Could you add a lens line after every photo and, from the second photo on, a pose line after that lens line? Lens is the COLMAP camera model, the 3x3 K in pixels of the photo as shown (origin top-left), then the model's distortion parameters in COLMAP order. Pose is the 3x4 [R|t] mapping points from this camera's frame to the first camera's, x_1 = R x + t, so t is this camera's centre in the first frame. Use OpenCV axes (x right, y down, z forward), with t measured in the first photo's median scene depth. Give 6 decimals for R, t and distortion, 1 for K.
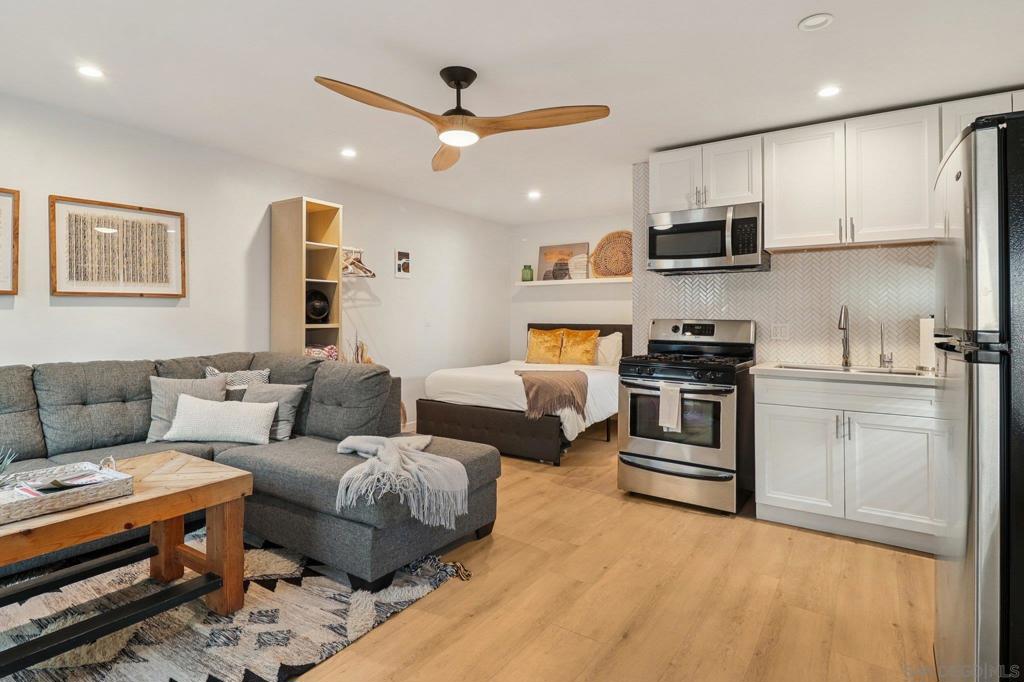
lens RADIAL K [[533.5, 0, 490.5], [0, 533.5, 322.7], [0, 0, 1]] dist [-0.000265, -0.009551]
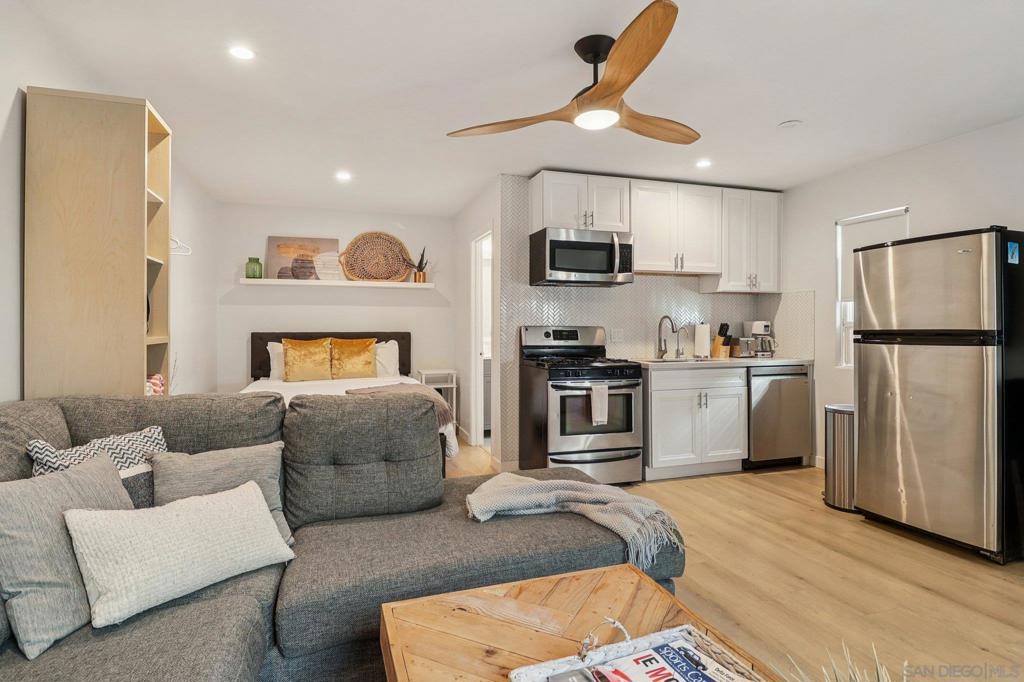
lens RADIAL K [[533.5, 0, 511.8], [0, 533.5, 339.4], [0, 0, 1]] dist [-0.000265, -0.009551]
pose [[0.595012, -0.023089, 0.803385, -0.404826], [0.009174, 0.999717, 0.021937, -0.002597], [-0.803664, -0.005682, 0.595056, 0.282194]]
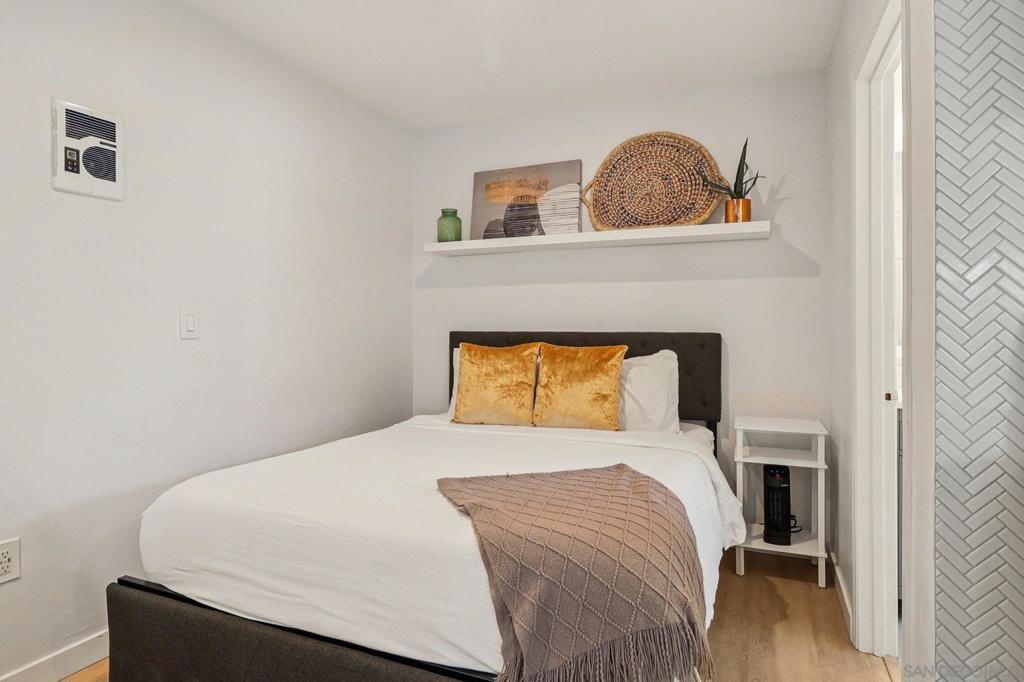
lens RADIAL K [[567.7, 0, 511.9], [0, 567.7, 330.6], [0, 0, 1]] dist [0.015975, -0.002587]
pose [[0.974027, -0.002661, 0.226415, 0.010394], [0.002941, 0.999995, -0.000900, 0.001752], [-0.226412, 0.001543, 0.974030, 0.595631]]
